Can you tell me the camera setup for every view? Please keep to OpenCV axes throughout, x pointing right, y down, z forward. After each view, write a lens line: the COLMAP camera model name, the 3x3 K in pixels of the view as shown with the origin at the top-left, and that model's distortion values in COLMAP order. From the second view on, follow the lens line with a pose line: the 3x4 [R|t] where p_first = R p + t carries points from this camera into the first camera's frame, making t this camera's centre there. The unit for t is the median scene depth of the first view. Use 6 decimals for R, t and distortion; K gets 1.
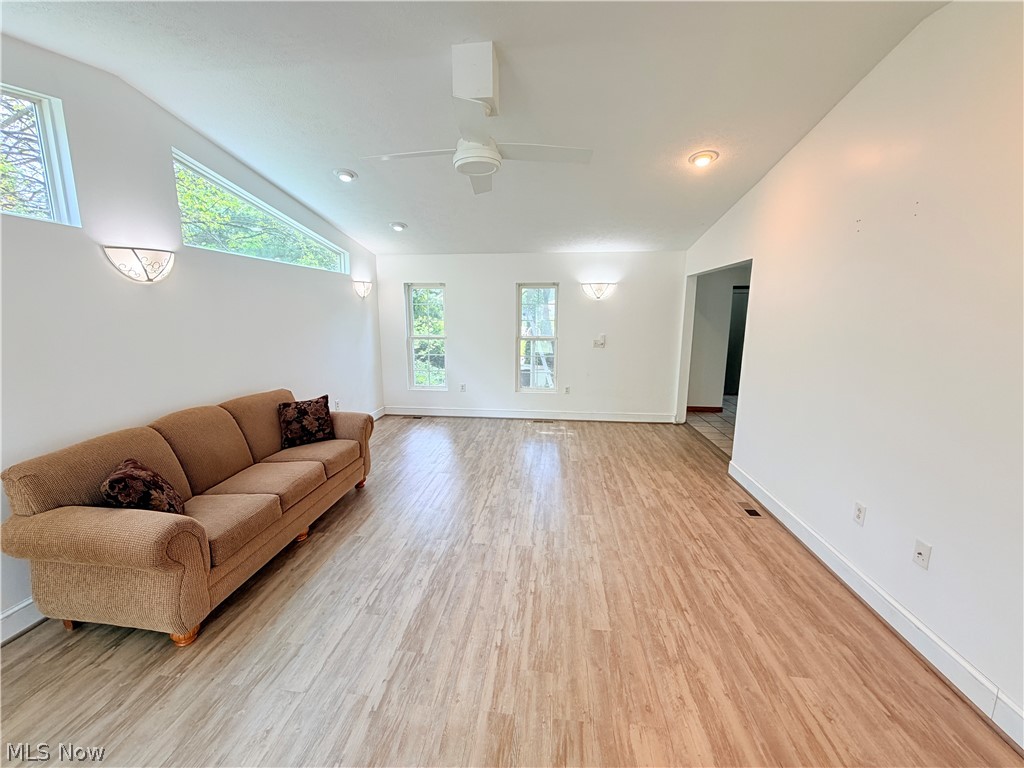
lens RADIAL K [[407.3, 0, 509.0], [0, 407.3, 384.0], [0, 0, 1]] dist [0.001408, -0.000017]
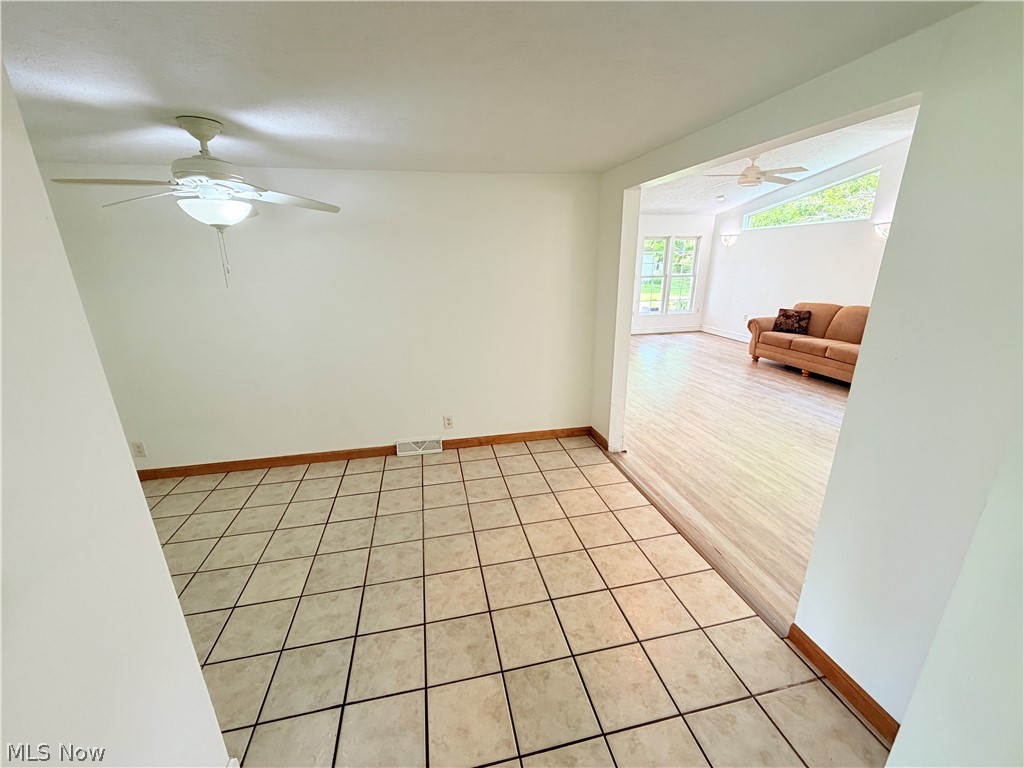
lens RADIAL K [[407.3, 0, 509.0], [0, 407.3, 384.0], [0, 0, 1]] dist [0.001408, -0.000017]
pose [[-0.950938, 0.103343, -0.291612, 1.233529], [-0.040592, 0.892738, 0.448743, -0.351369], [0.306707, 0.438564, -0.844744, 1.946500]]
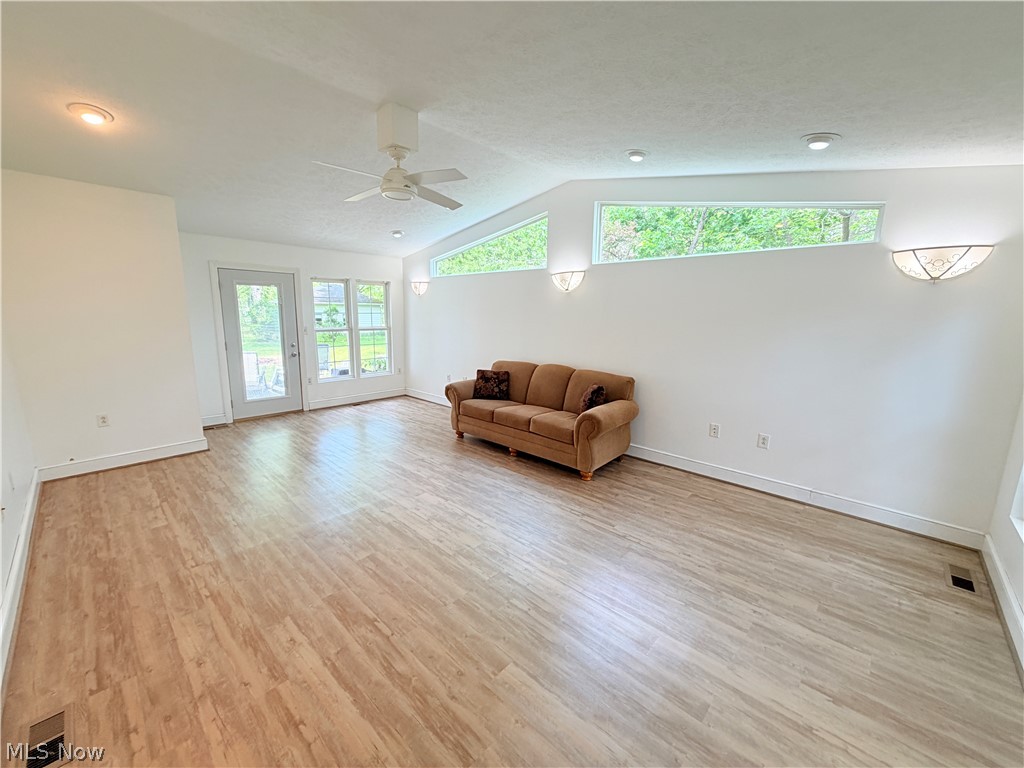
lens RADIAL K [[407.3, 0, 509.0], [0, 407.3, 384.0], [0, 0, 1]] dist [0.001408, -0.000017]
pose [[-0.602324, 0.134172, -0.786895, 0.586648], [-0.152439, 0.948298, 0.278377, -0.258908], [0.783561, 0.287627, -0.550730, 1.529956]]
